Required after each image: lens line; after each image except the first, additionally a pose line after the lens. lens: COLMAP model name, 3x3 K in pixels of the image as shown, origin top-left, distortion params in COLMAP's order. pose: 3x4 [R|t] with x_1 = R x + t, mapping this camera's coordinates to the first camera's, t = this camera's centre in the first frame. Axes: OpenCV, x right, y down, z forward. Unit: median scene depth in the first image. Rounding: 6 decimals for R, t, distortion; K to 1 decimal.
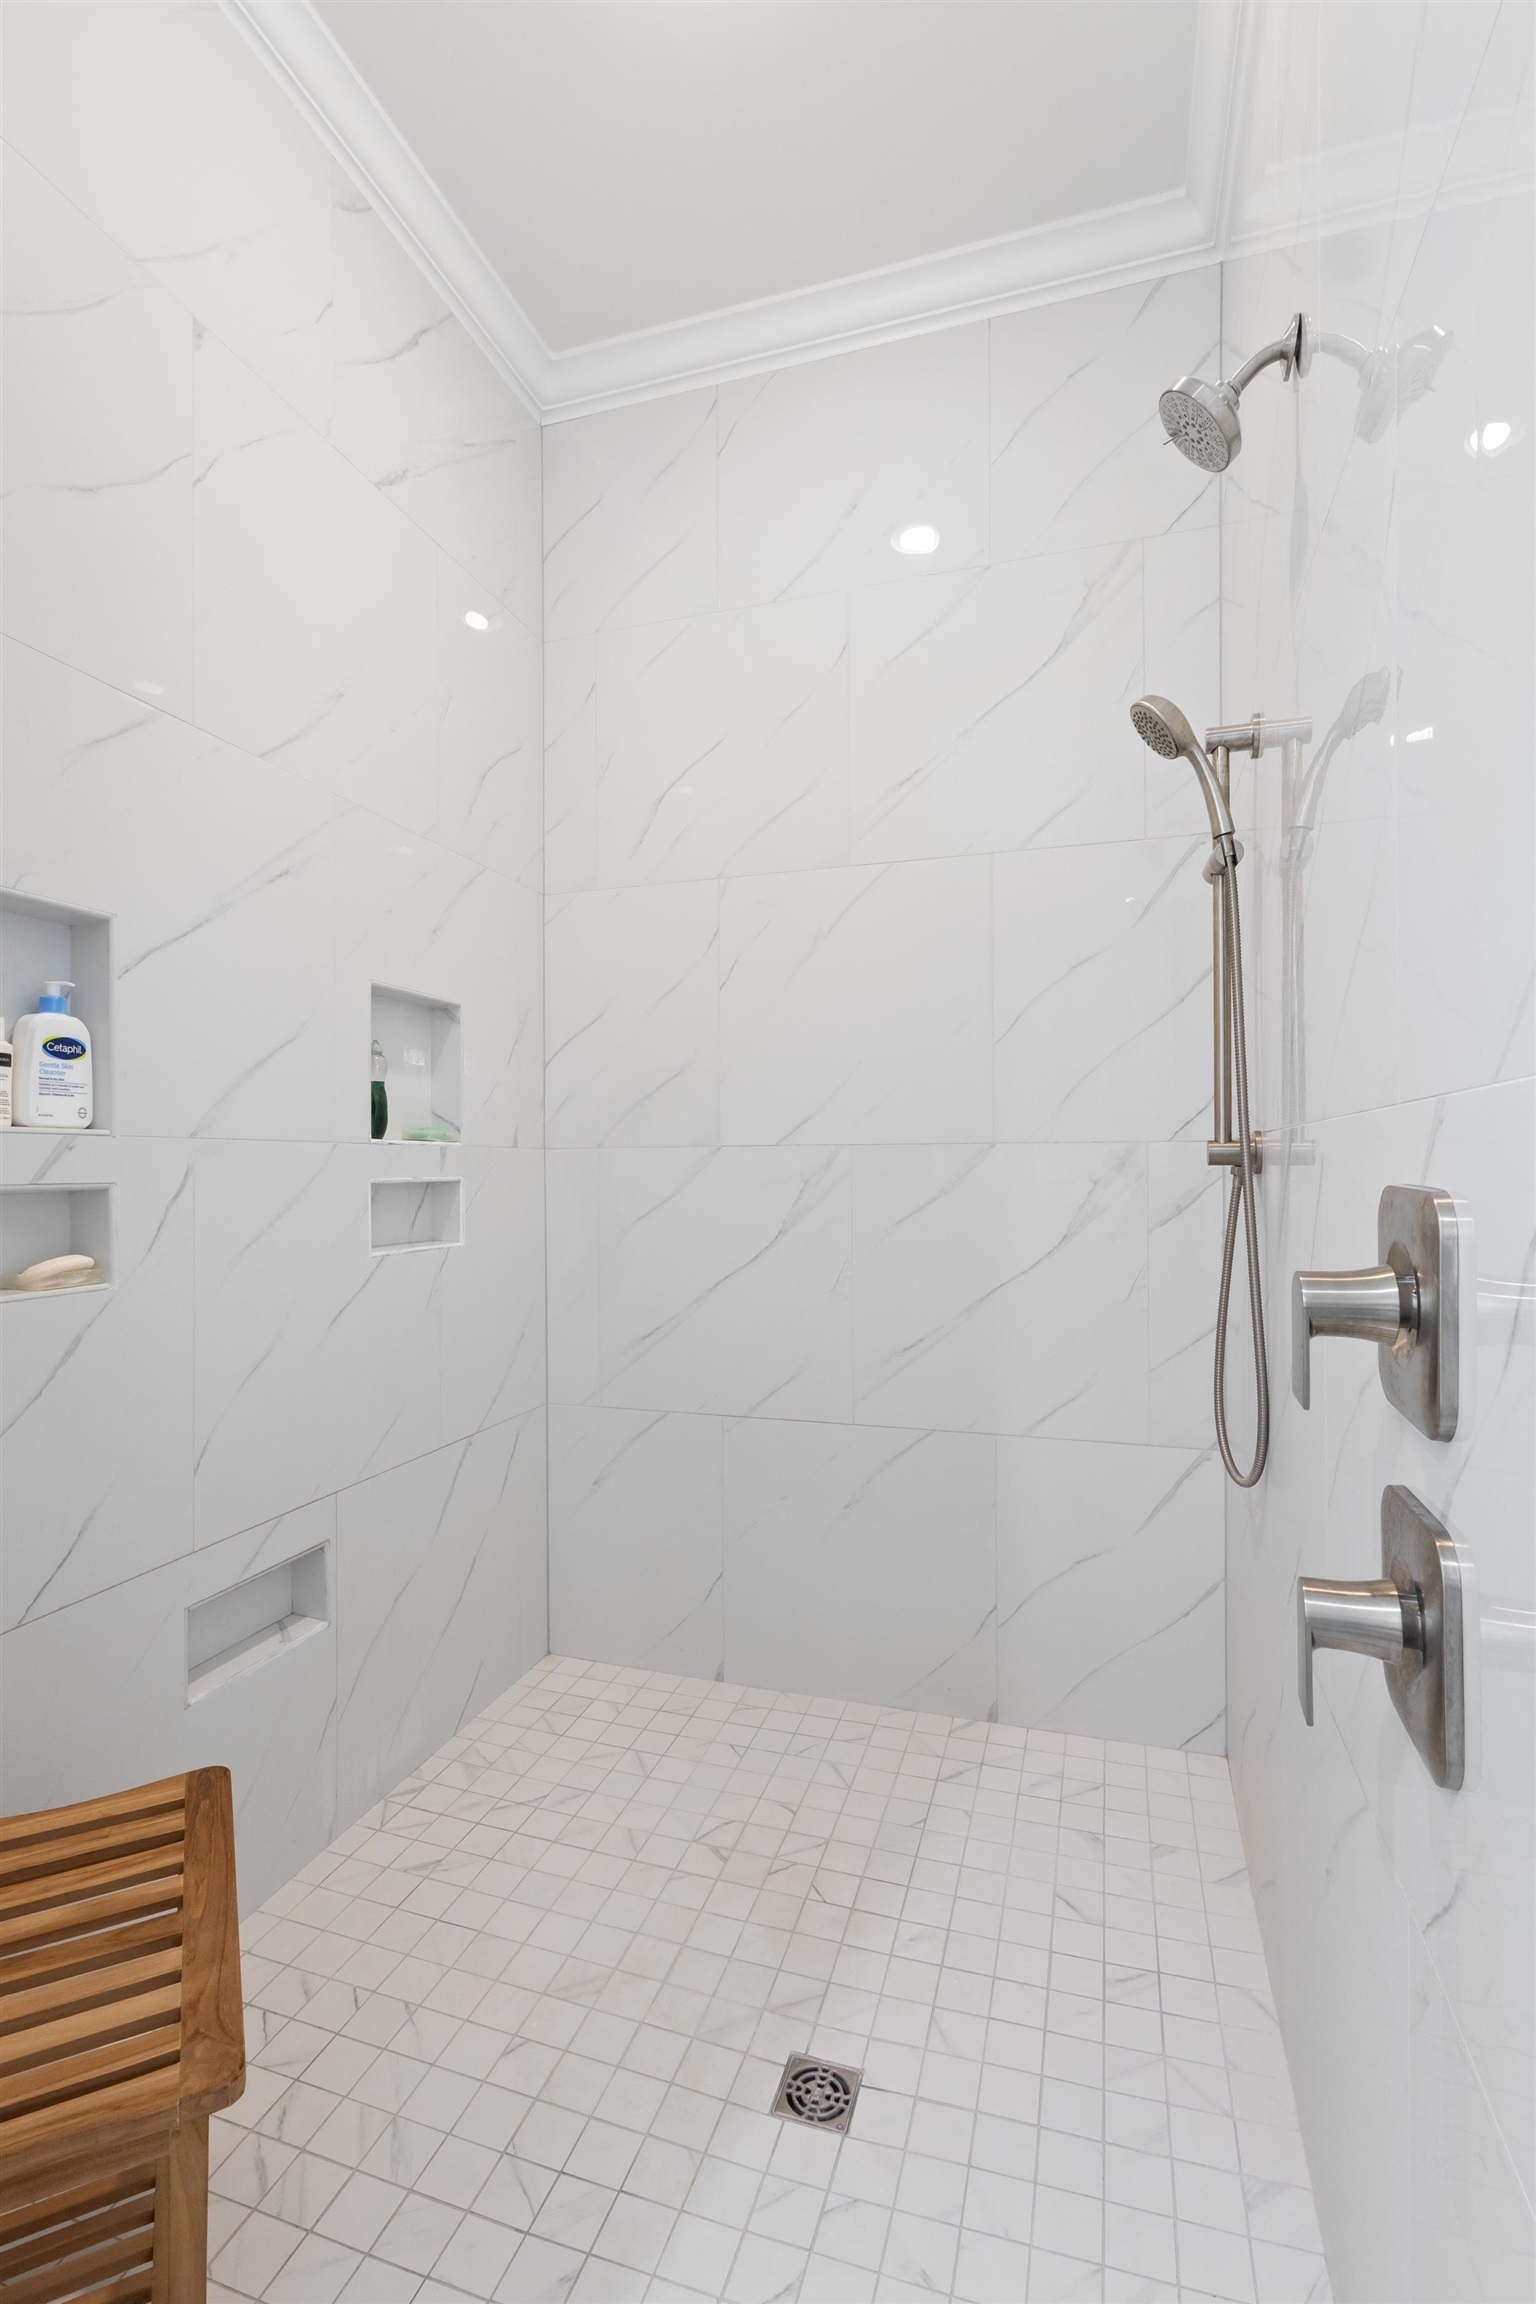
lens RADIAL K [[1072.2, 0, 769.4], [0, 1072.2, 1152.2], [0, 0, 1]] dist [-0.005047, 0.002680]
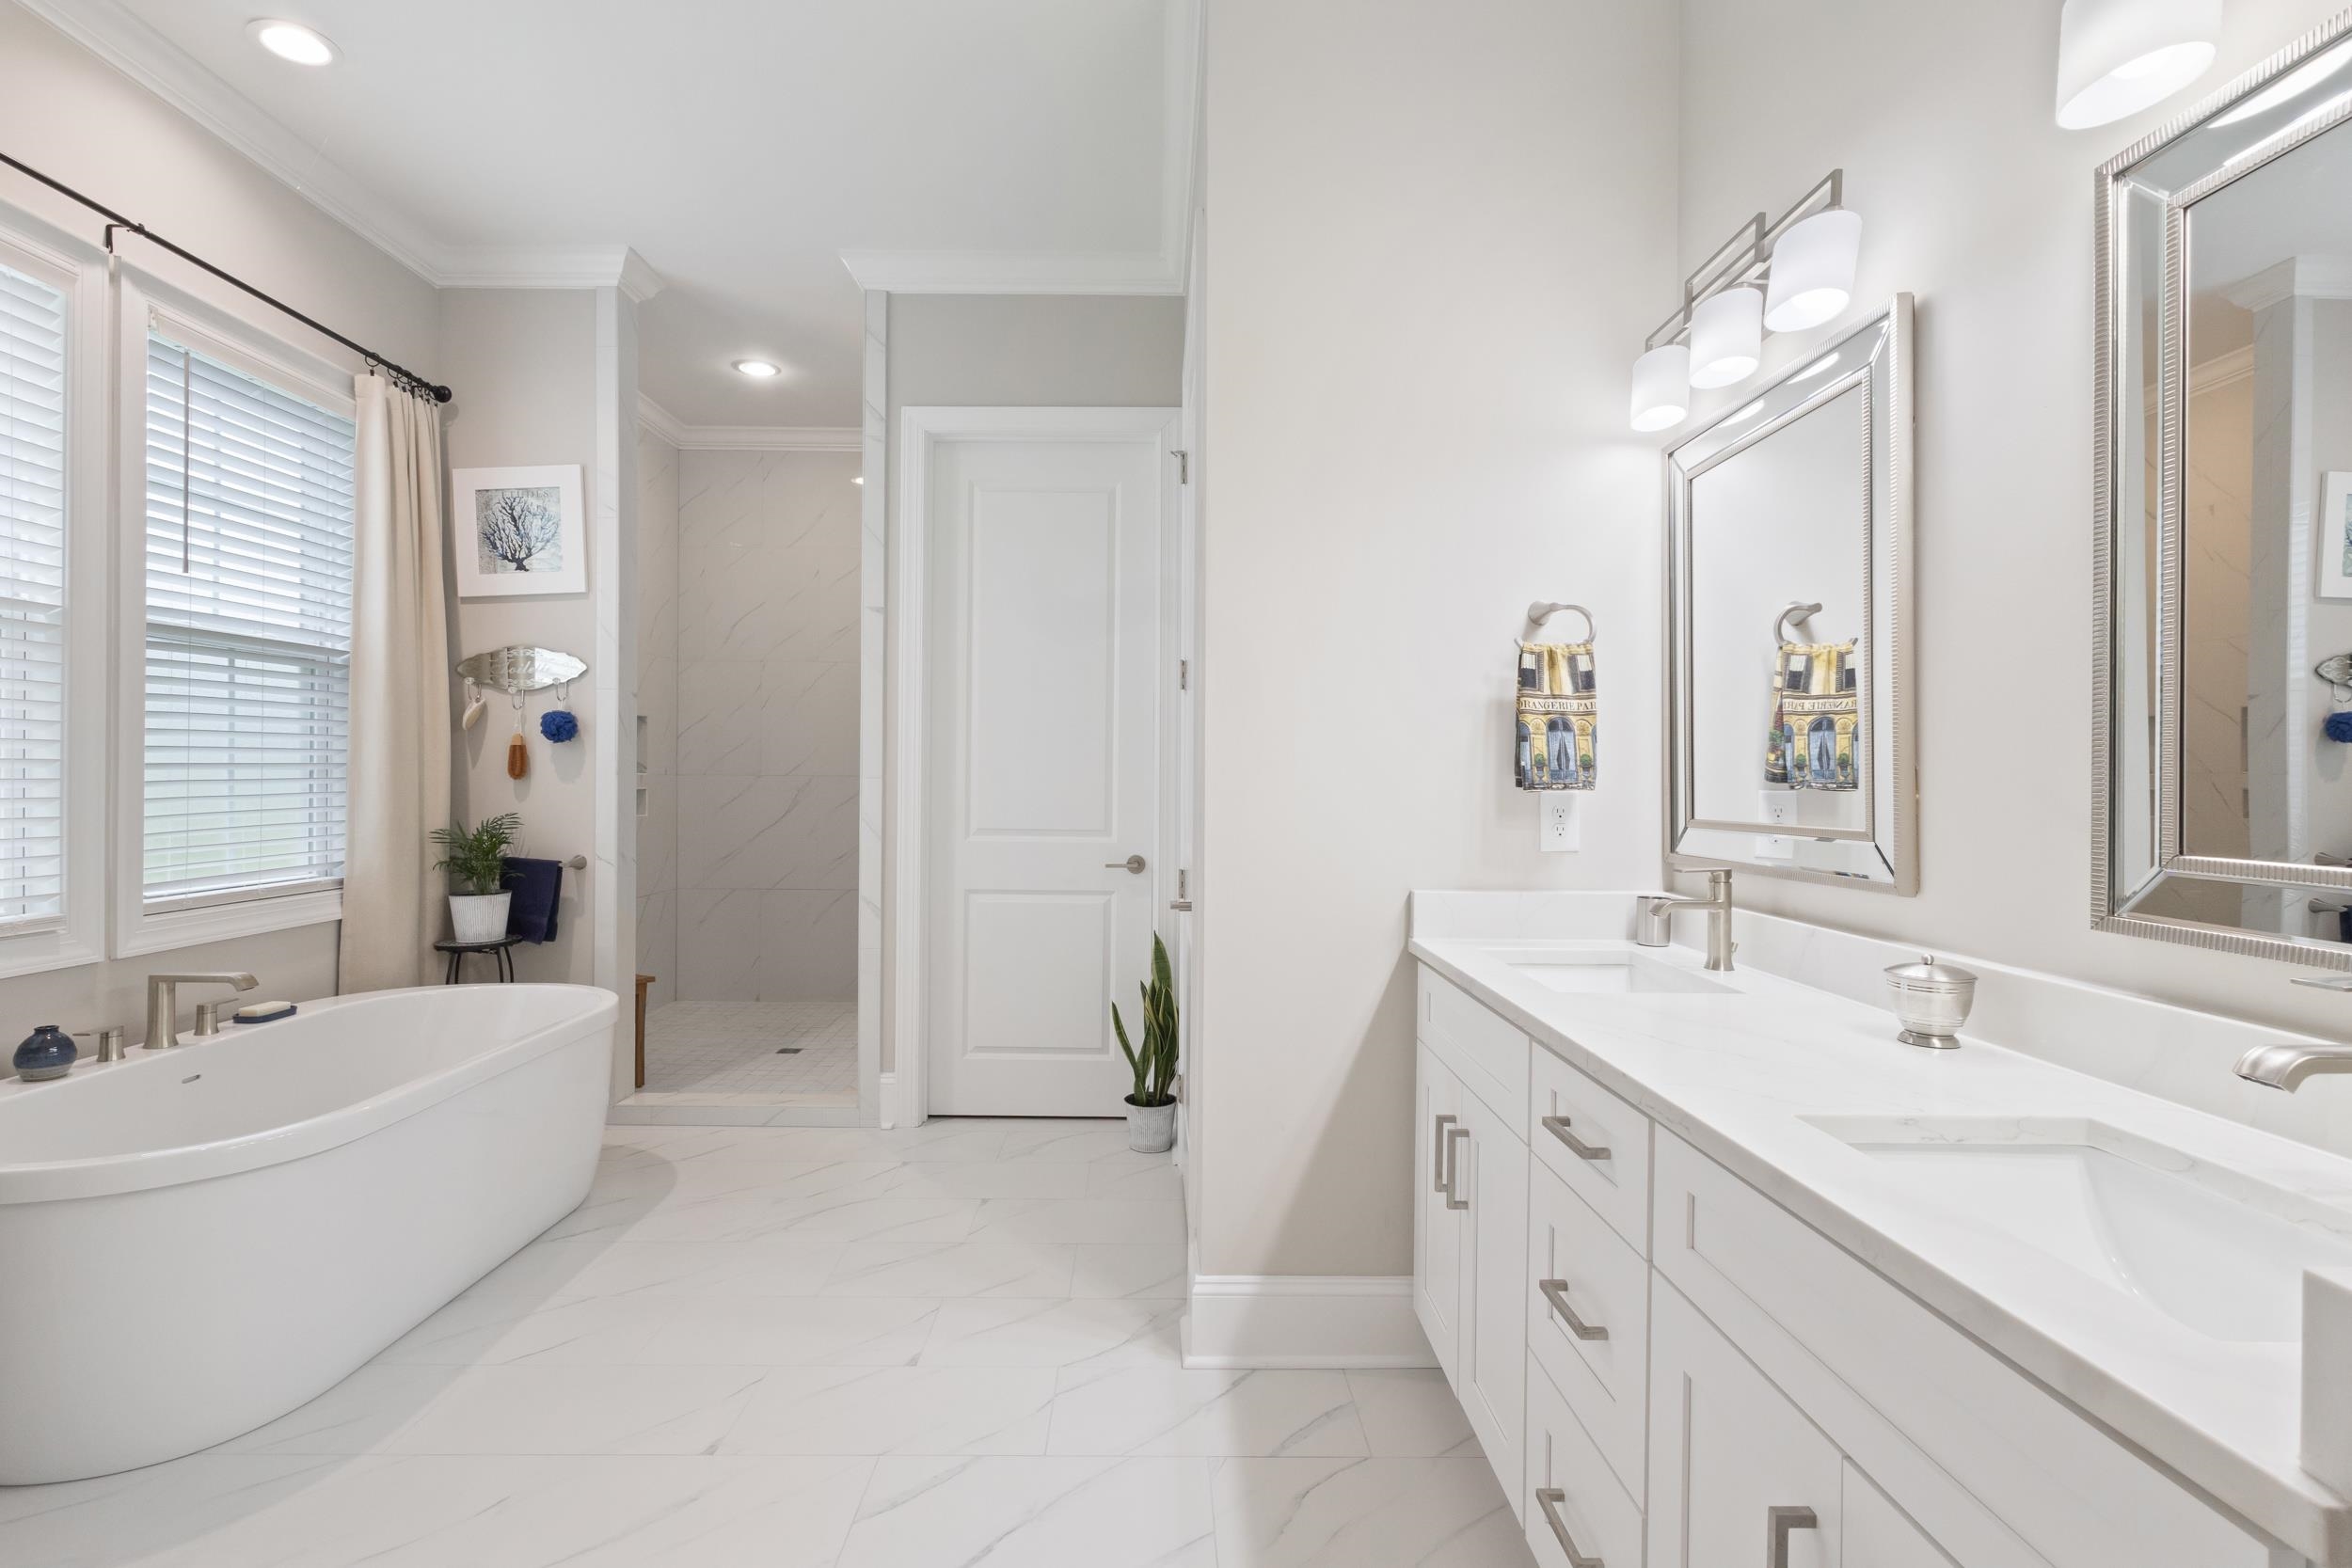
lens RADIAL K [[1094.5, 0, 1168.5], [0, 1094.5, 783.3], [0, 0, 1]] dist [-0.005047, 0.002680]
pose [[0.948143, 0.013761, 0.317547, 0.046957], [-0.018760, 0.999743, 0.012691, -0.045075], [-0.317291, -0.017990, 0.948158, -1.855768]]
